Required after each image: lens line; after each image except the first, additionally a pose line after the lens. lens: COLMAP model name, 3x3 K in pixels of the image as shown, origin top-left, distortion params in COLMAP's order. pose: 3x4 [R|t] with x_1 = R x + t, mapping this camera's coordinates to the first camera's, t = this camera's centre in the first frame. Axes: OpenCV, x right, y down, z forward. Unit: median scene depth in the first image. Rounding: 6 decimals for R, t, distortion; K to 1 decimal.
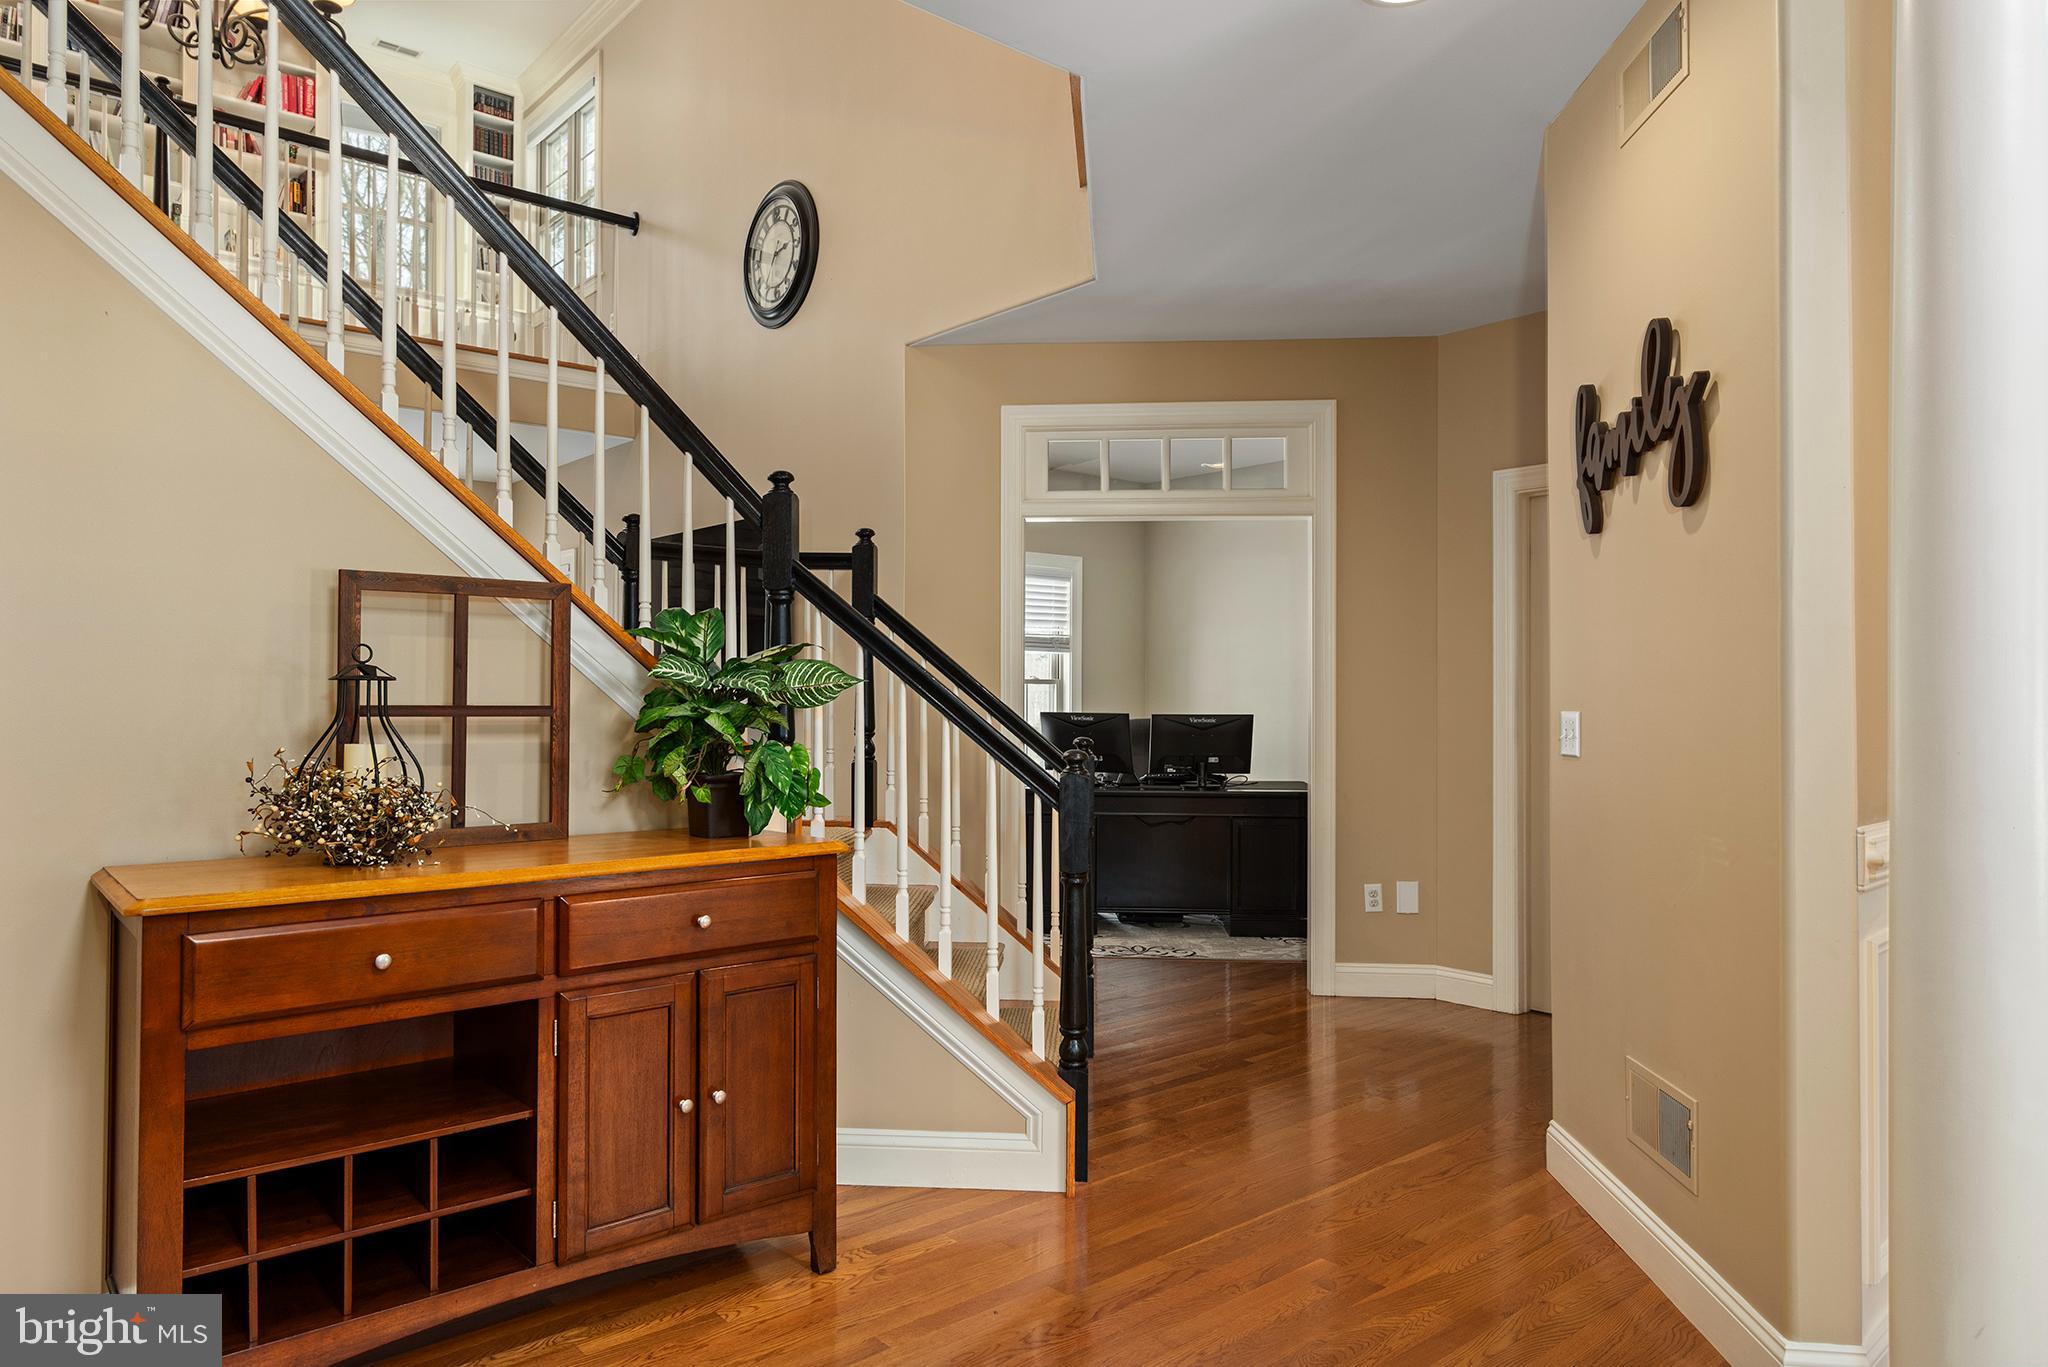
lens RADIAL K [[1261.5, 0, 1033.7], [0, 1261.5, 683.4], [0, 0, 1]] dist [-0.002364, -0.000655]
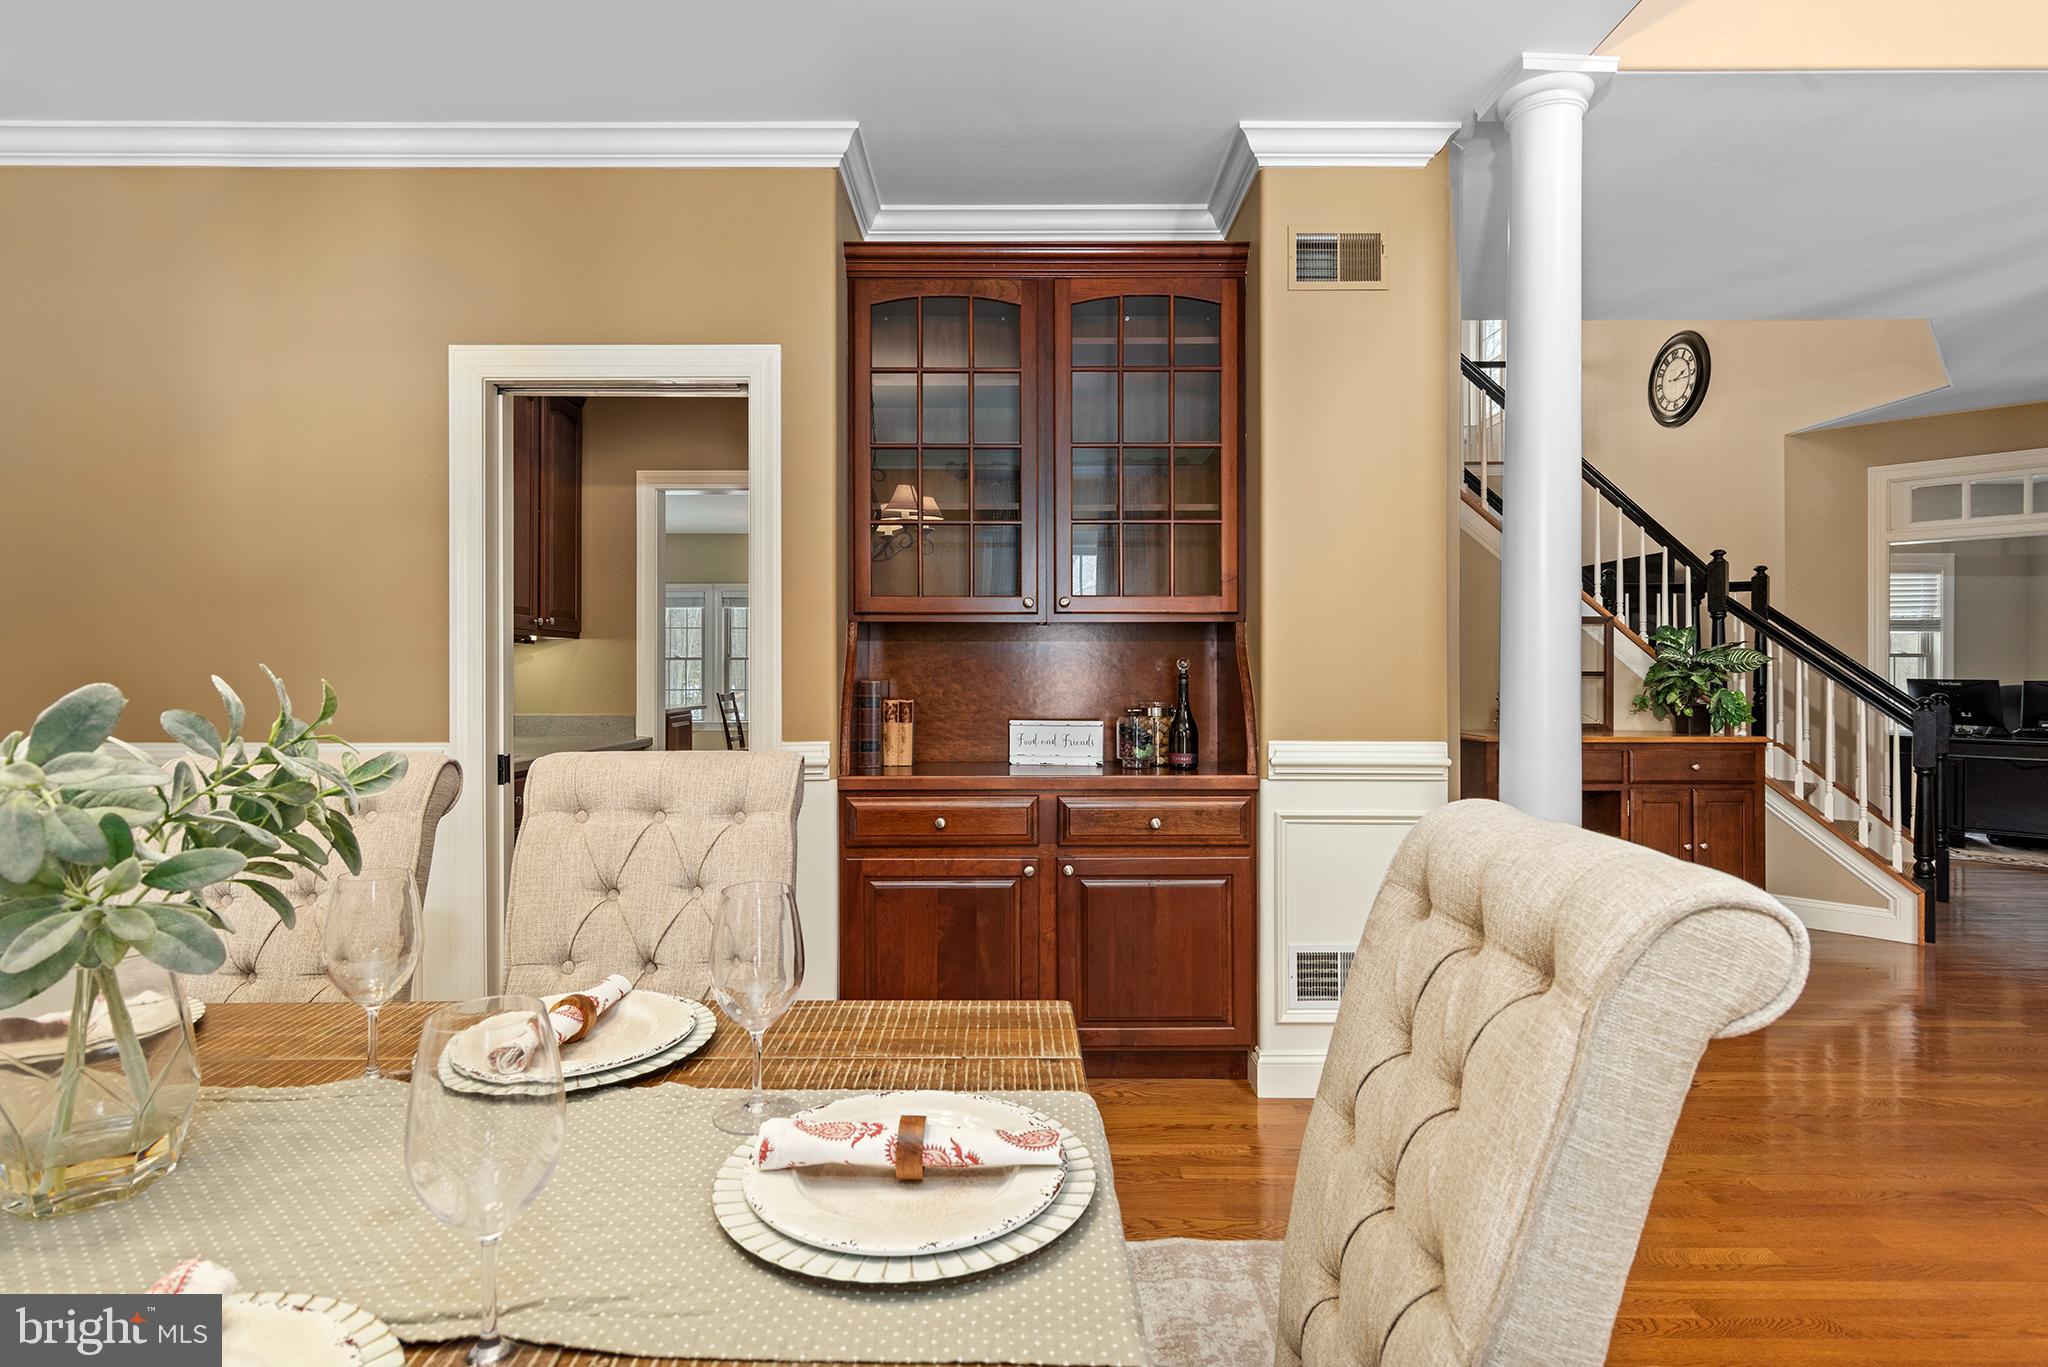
lens RADIAL K [[1021.6, 0, 995.8], [0, 1021.6, 667.4], [0, 0, 1]] dist [0.001180, -0.001398]
pose [[0.743699, -0.003281, -0.668507, 0.021722], [0.008959, 0.999947, 0.005059, -0.006777], [0.668455, -0.009751, 0.743689, -0.902548]]
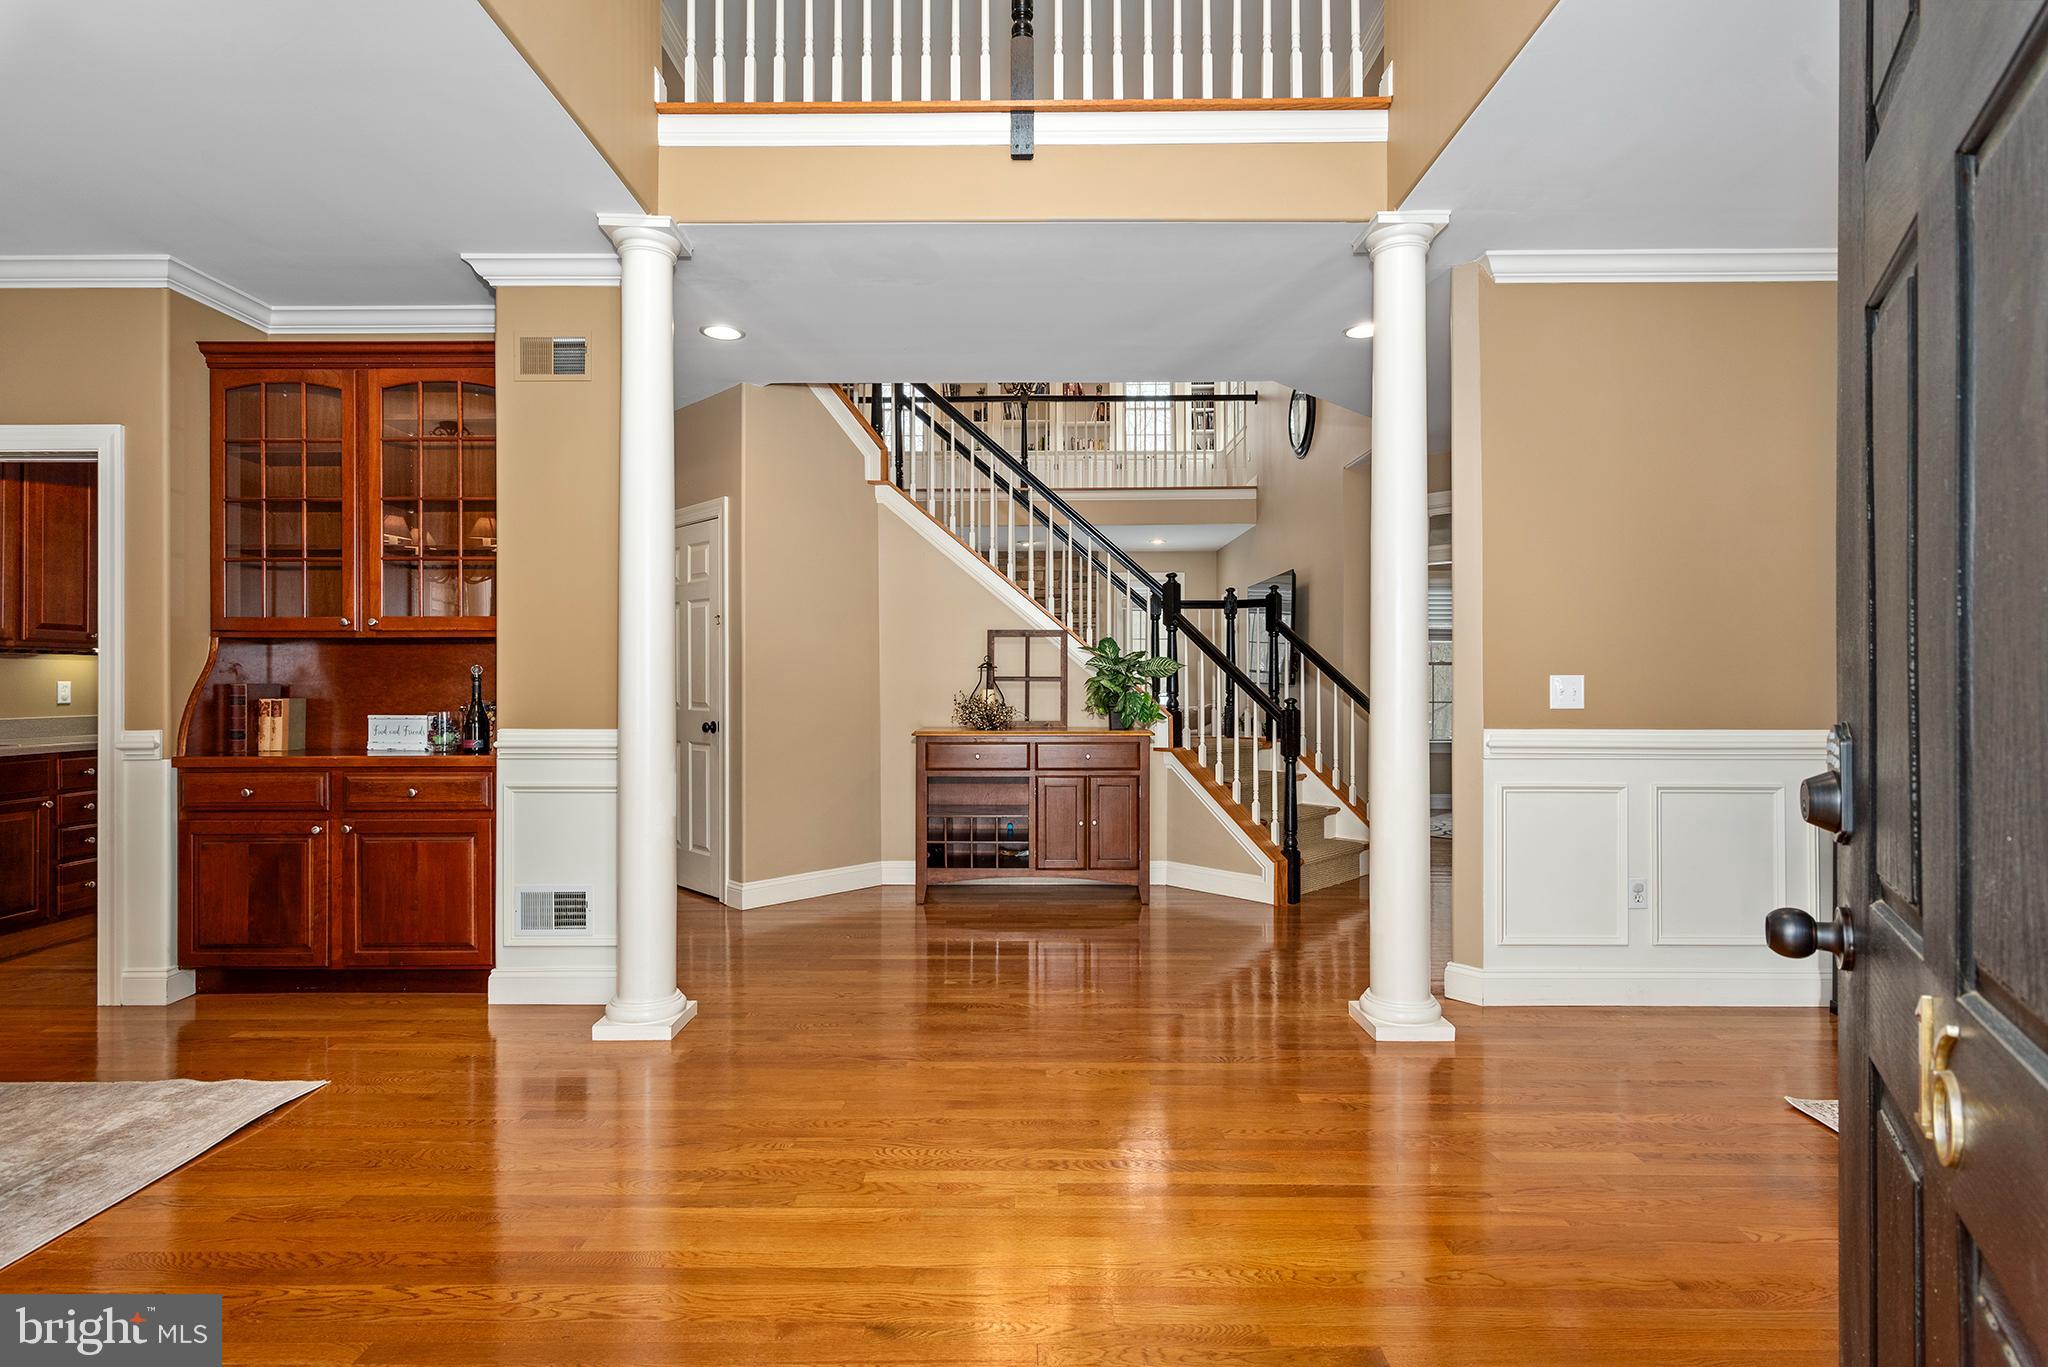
lens RADIAL K [[1028.4, 0, 1025.0], [0, 1028.4, 671.7], [0, 0, 1]] dist [0.001497, 0.000139]
pose [[0.741739, -0.005383, -0.670667, 0.839666], [0.008819, 0.999960, 0.001727, 0.002504], [0.670630, -0.007195, 0.741757, -0.536956]]
